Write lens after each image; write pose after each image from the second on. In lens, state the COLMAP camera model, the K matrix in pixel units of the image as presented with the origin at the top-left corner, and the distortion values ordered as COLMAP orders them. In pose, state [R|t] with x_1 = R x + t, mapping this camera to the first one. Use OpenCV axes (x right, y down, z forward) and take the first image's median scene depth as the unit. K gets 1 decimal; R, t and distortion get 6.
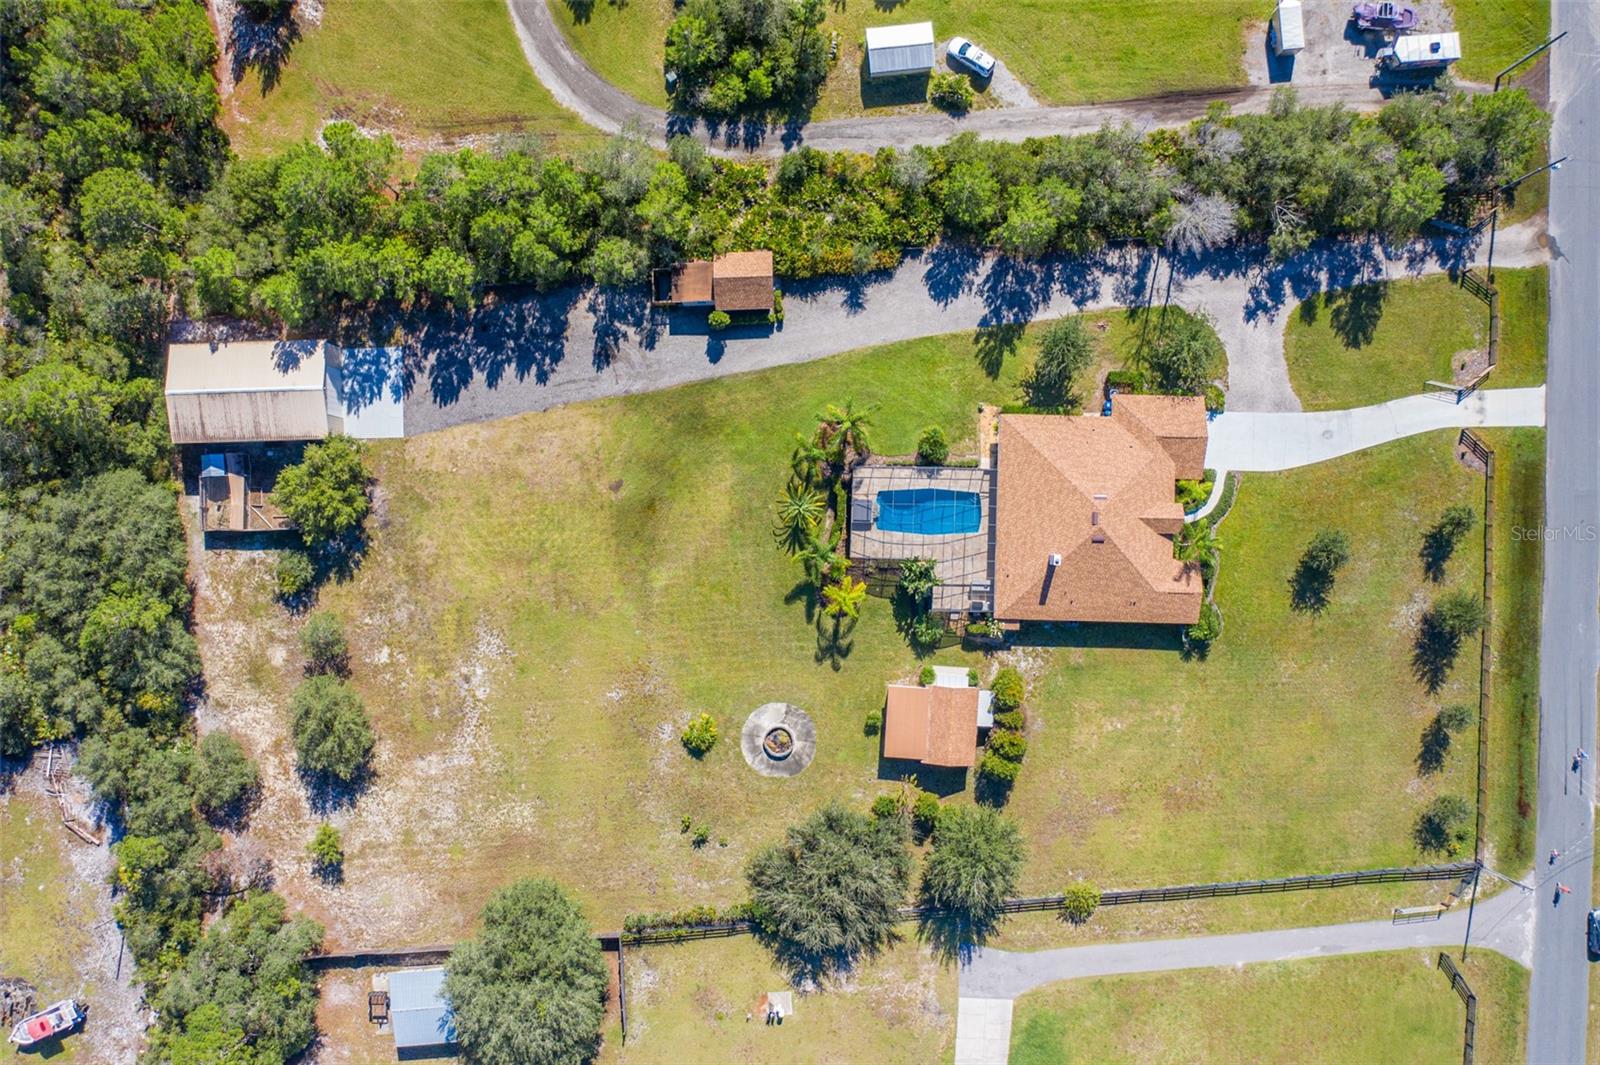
lens RADIAL K [[1253.9, 0, 800.0], [0, 1253.9, 532.5], [0, 0, 1]] dist [-0.048731, 0.033807]
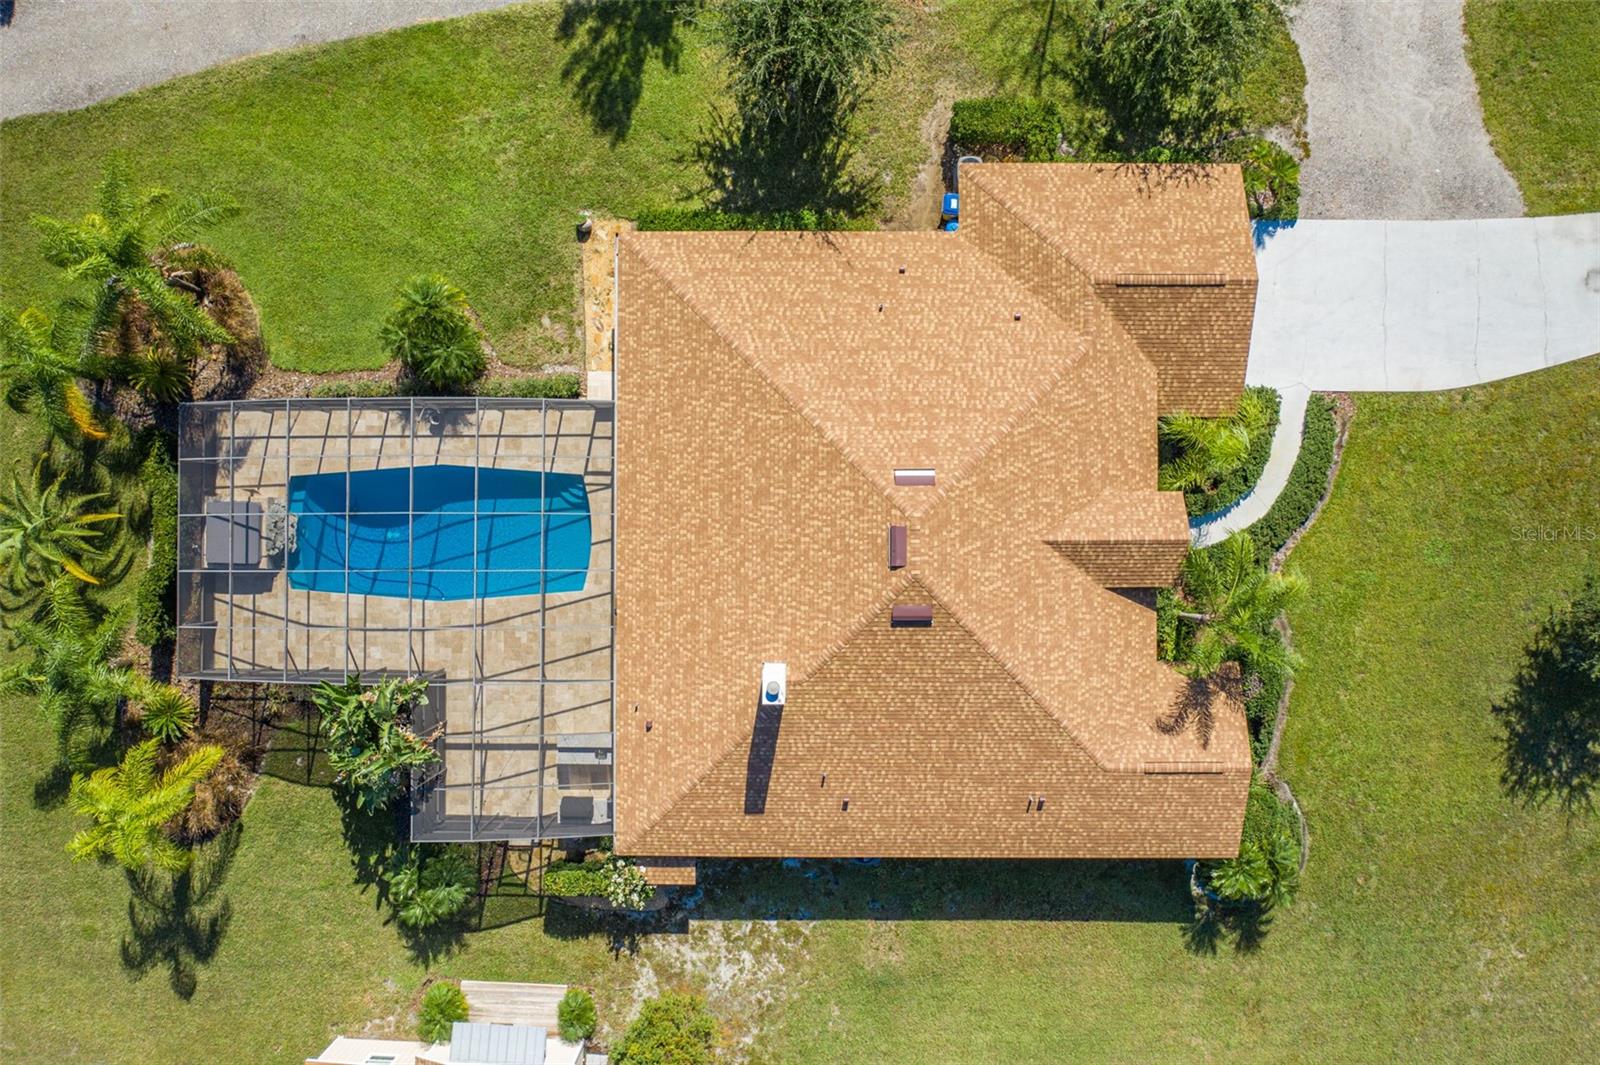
lens RADIAL K [[1265.1, 0, 798.7], [0, 1265.1, 511.4], [0, 0, 1]] dist [-0.045868, 0.013782]
pose [[0.999738, -0.022652, 0.003420, 0.200776], [0.022688, 0.999686, -0.010653, -0.016513], [-0.003177, 0.010728, 0.999937, 0.657631]]
